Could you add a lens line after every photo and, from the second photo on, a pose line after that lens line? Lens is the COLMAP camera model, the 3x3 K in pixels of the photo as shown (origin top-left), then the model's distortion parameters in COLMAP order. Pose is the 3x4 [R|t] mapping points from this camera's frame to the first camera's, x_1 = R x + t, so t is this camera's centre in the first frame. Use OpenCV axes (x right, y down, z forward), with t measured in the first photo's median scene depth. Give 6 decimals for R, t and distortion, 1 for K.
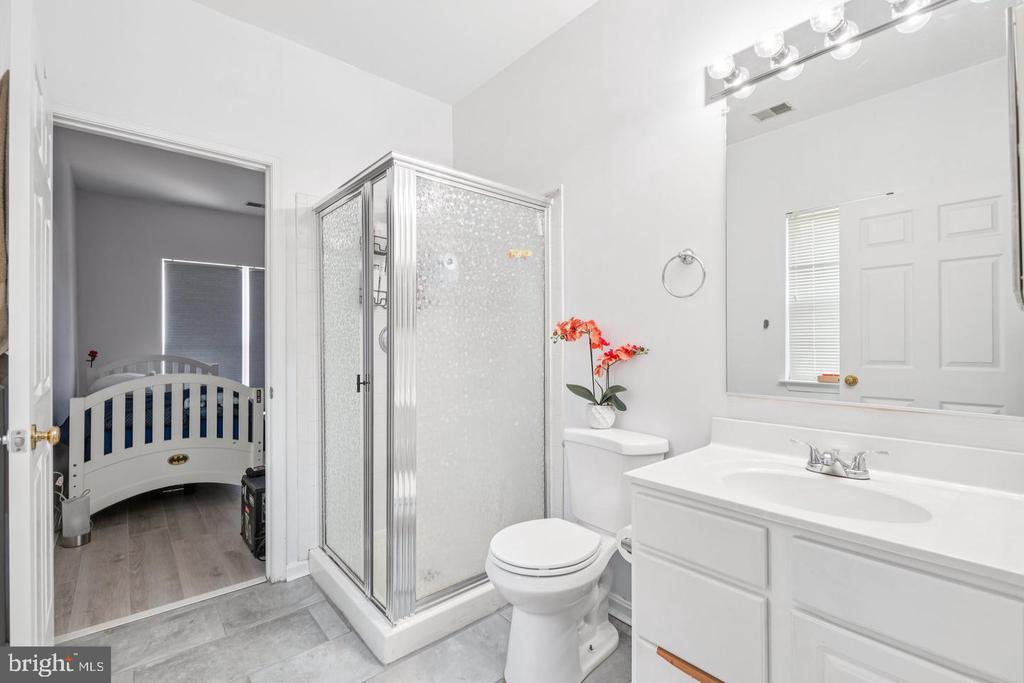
lens RADIAL K [[461.5, 0, 511.9], [0, 461.5, 340.0], [0, 0, 1]] dist [0.009145, -0.000947]
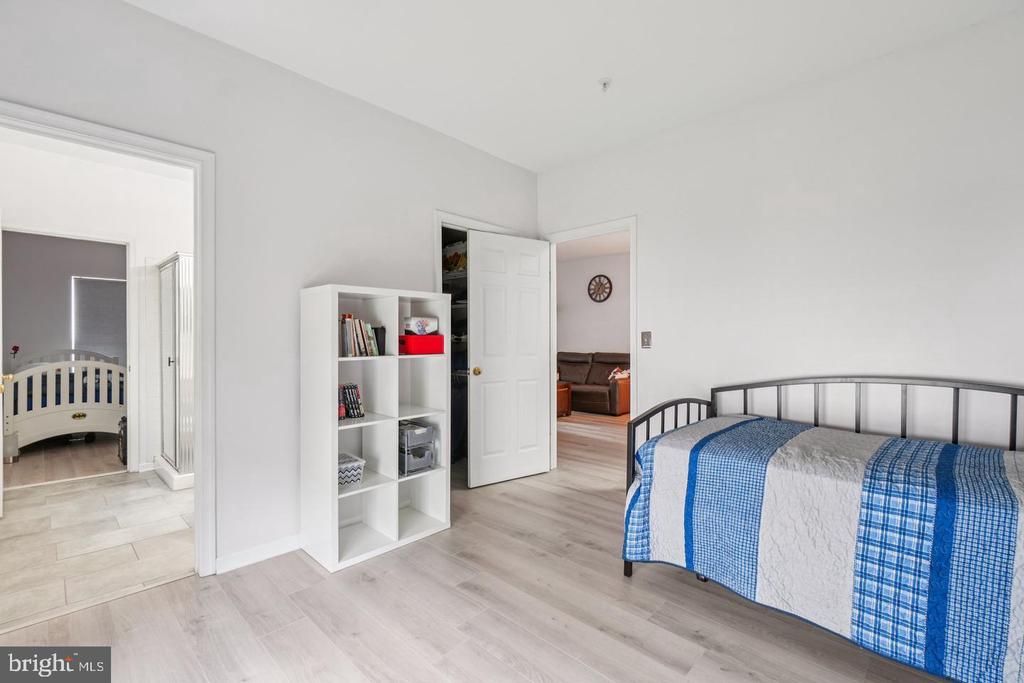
lens RADIAL K [[461.5, 0, 510.2], [0, 461.5, 340.2], [0, 0, 1]] dist [0.009145, -0.000947]
pose [[0.995617, 0.001456, 0.093518, 0.566802], [-0.002162, 0.999970, 0.007452, -0.010289], [-0.093504, -0.007621, 0.995590, -0.676630]]
